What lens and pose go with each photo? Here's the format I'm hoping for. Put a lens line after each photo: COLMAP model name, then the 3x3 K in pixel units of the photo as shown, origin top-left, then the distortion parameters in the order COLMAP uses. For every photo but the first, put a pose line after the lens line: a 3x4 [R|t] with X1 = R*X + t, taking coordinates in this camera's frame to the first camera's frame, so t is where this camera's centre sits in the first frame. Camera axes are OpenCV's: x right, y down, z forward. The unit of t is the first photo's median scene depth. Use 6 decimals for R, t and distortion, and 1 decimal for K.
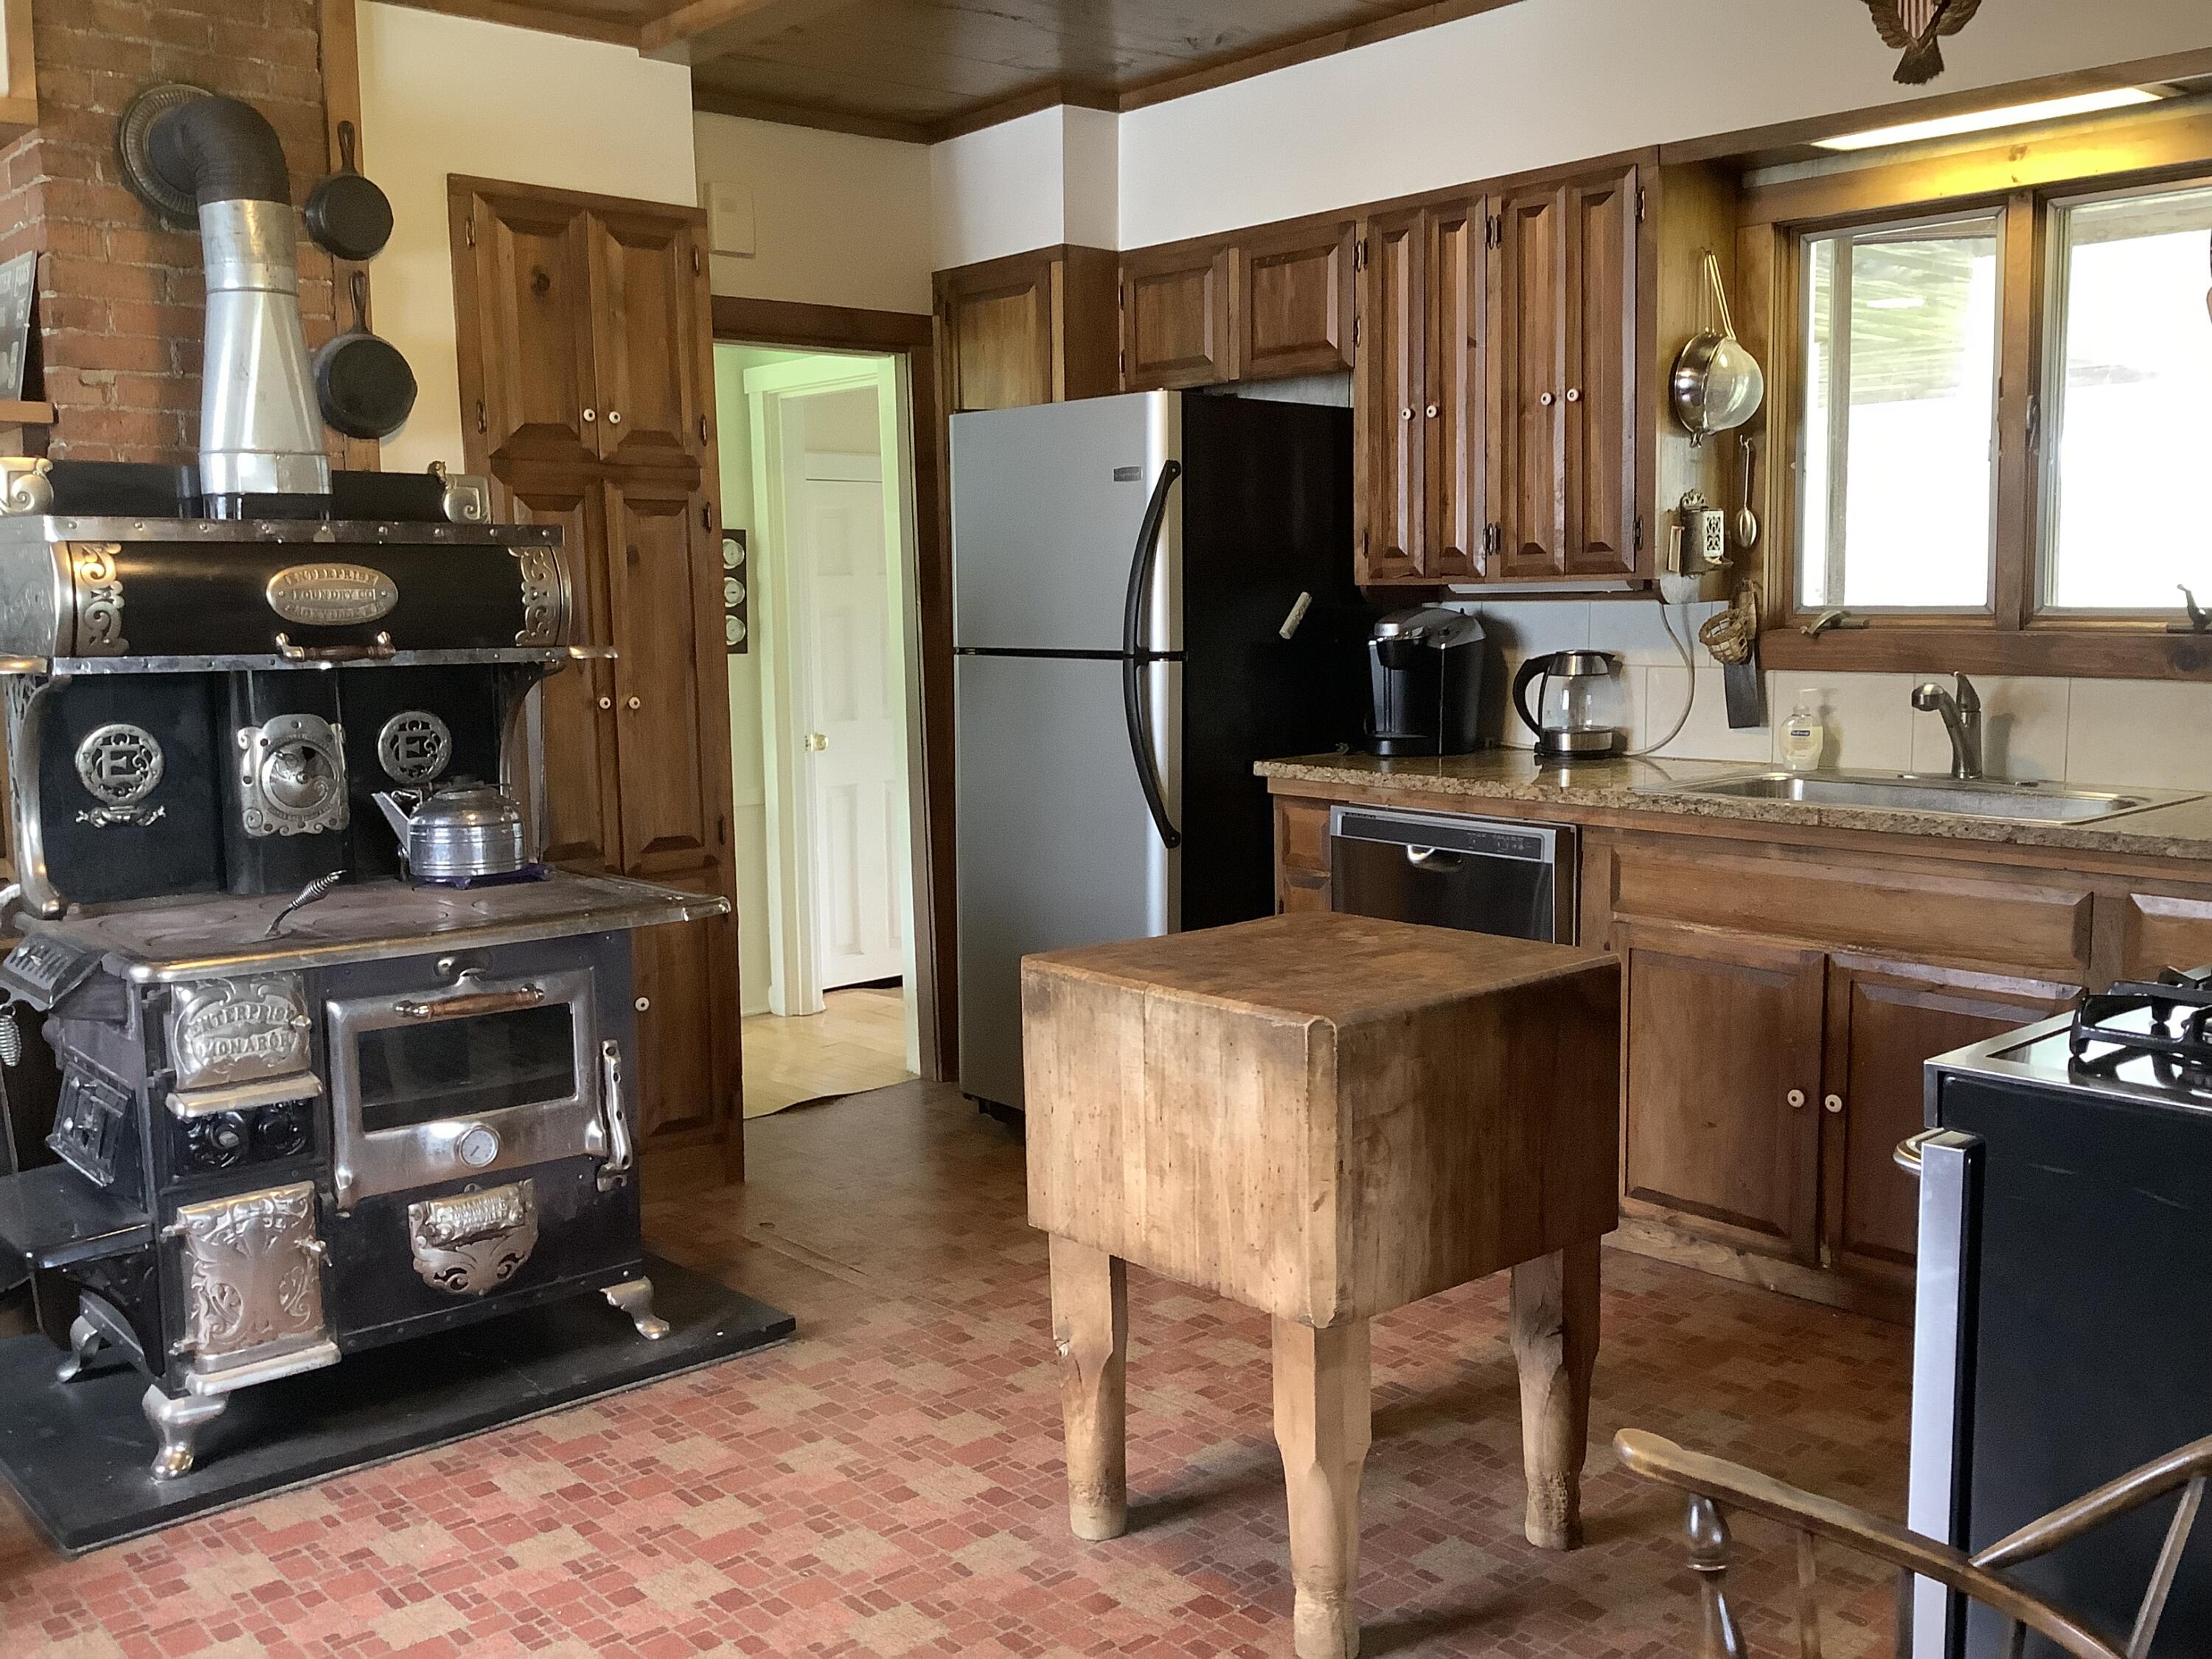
lens RADIAL K [[2045.5, 0, 1060.0], [0, 2045.5, 836.6], [0, 0, 1]] dist [0.106650, -0.224120]
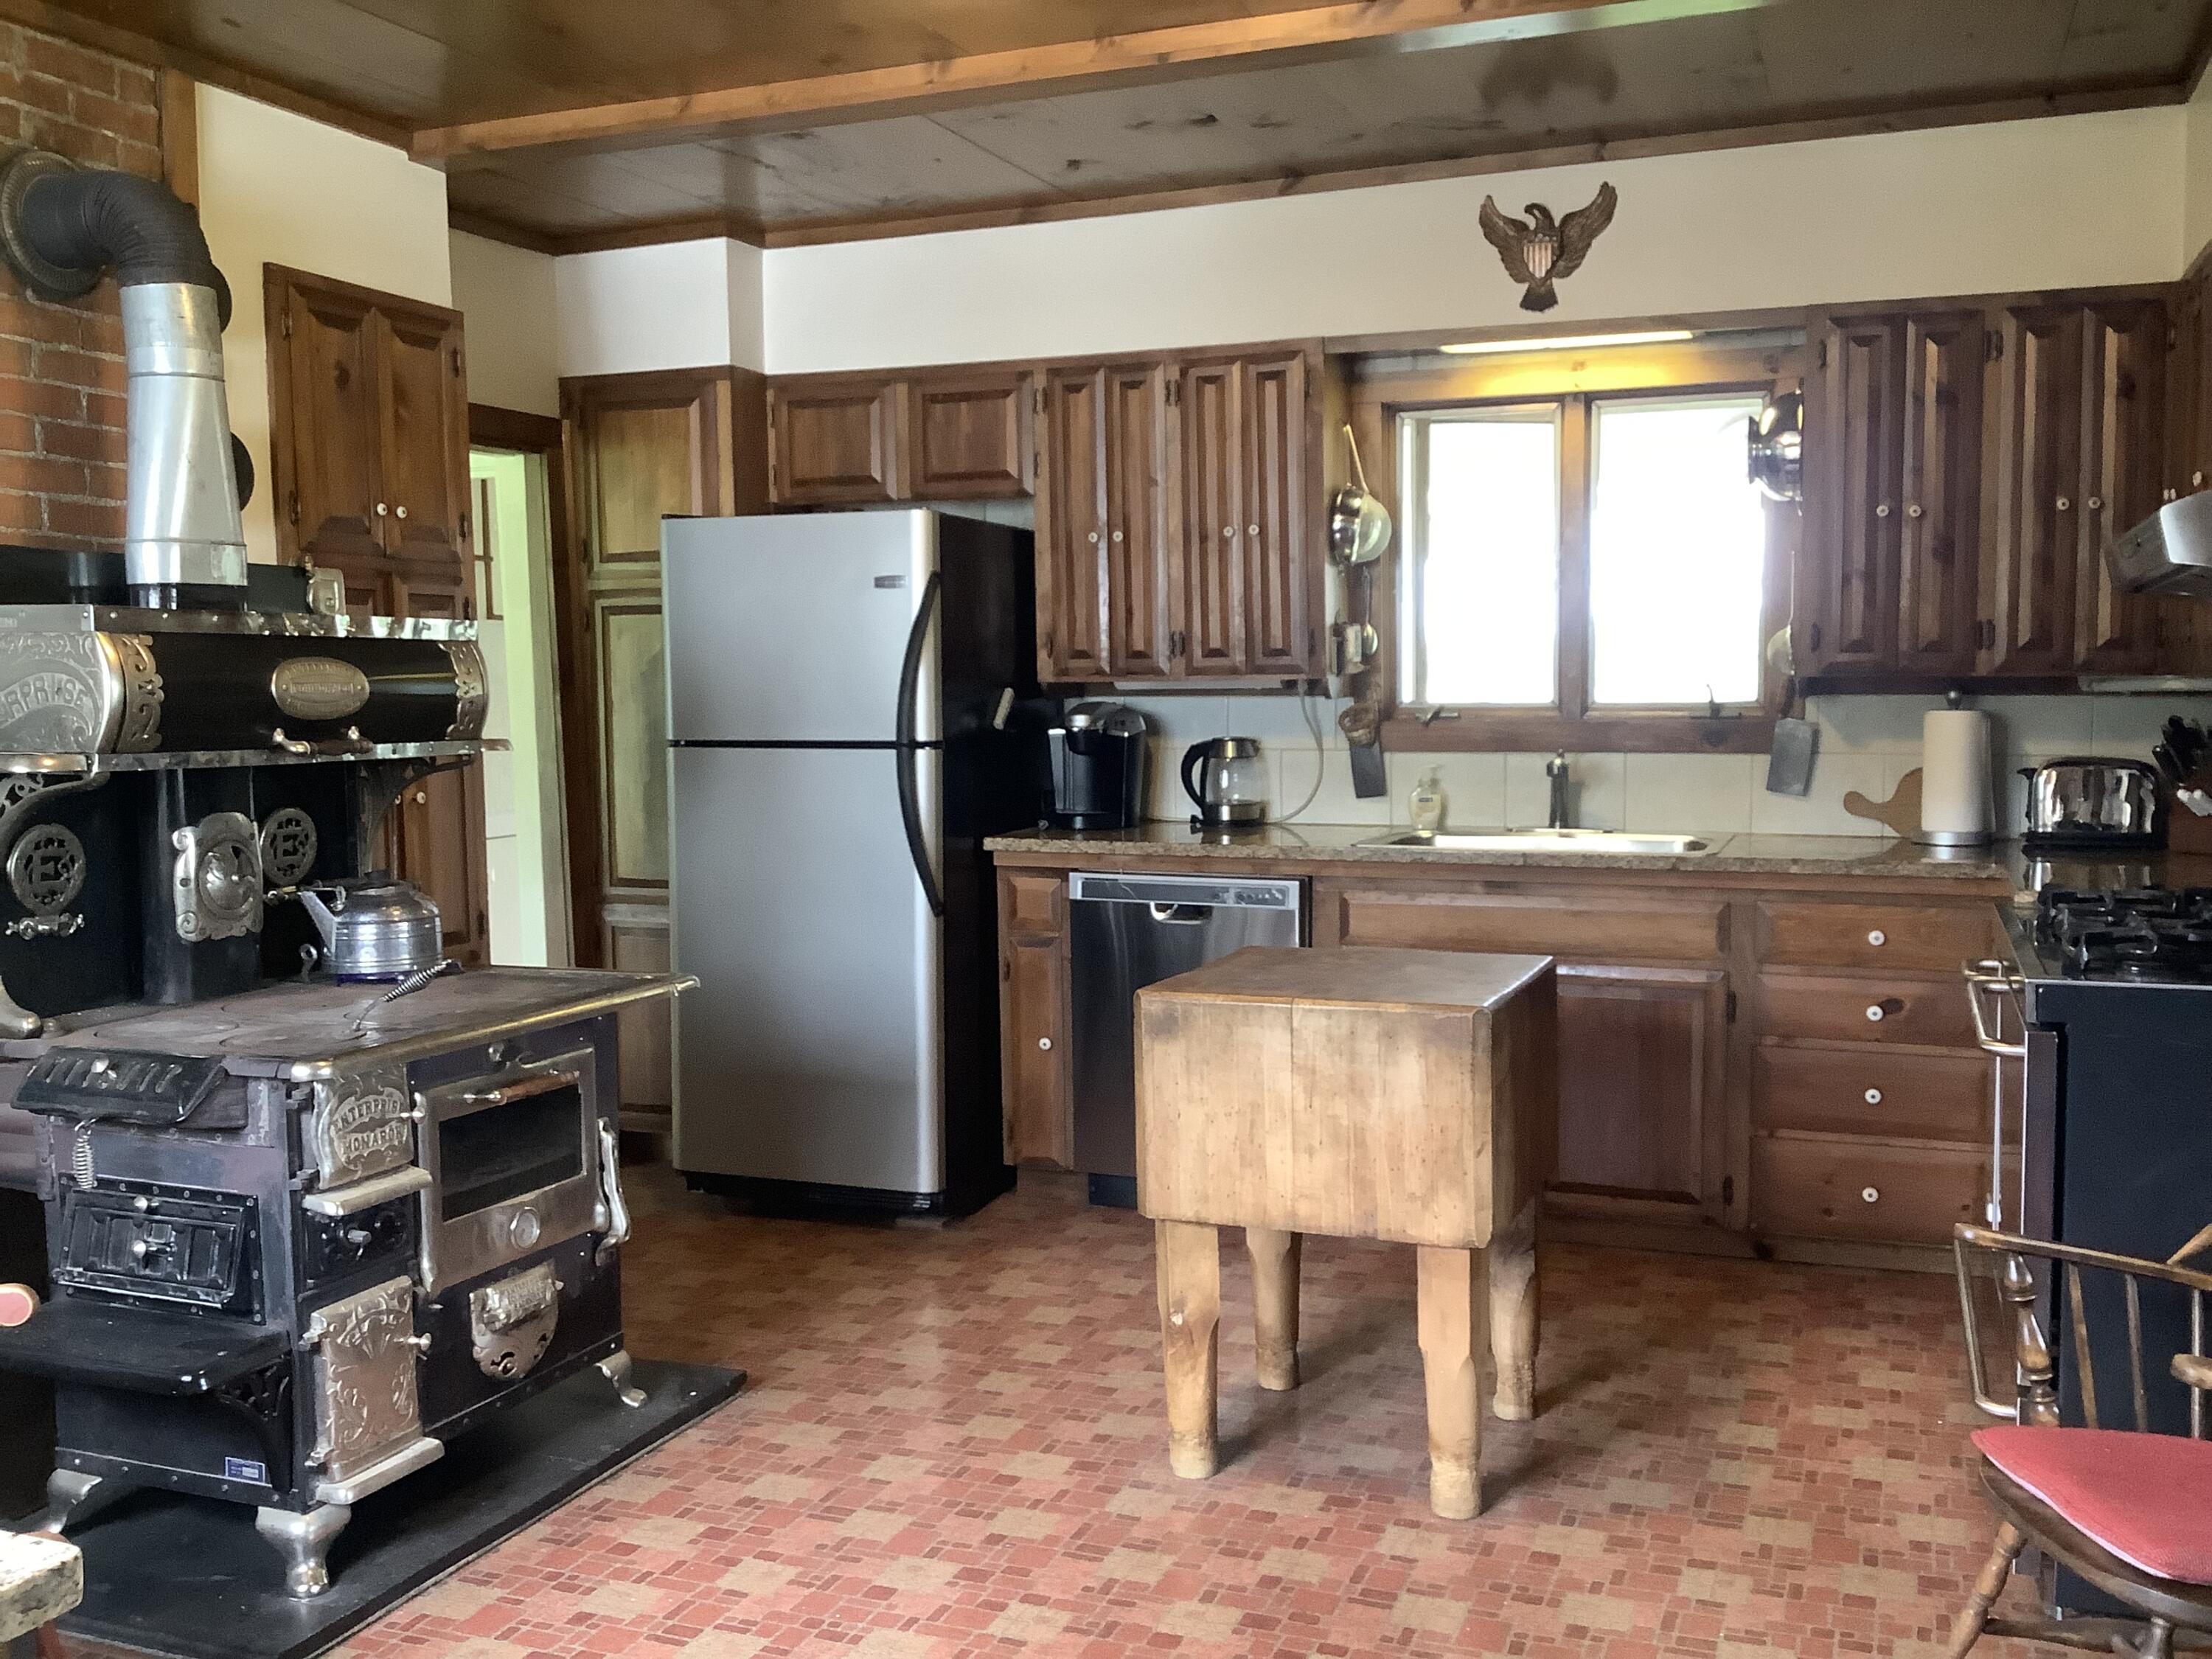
lens RADIAL K [[2074.1, 0, 1113.6], [0, 2074.1, 824.9], [0, 0, 1]] dist [0.096643, -0.181968]
pose [[0.886996, -0.028450, 0.460901, -0.443563], [0.053560, 0.997702, -0.041490, 0.008978], [-0.458661, 0.061487, 0.886481, -0.053268]]
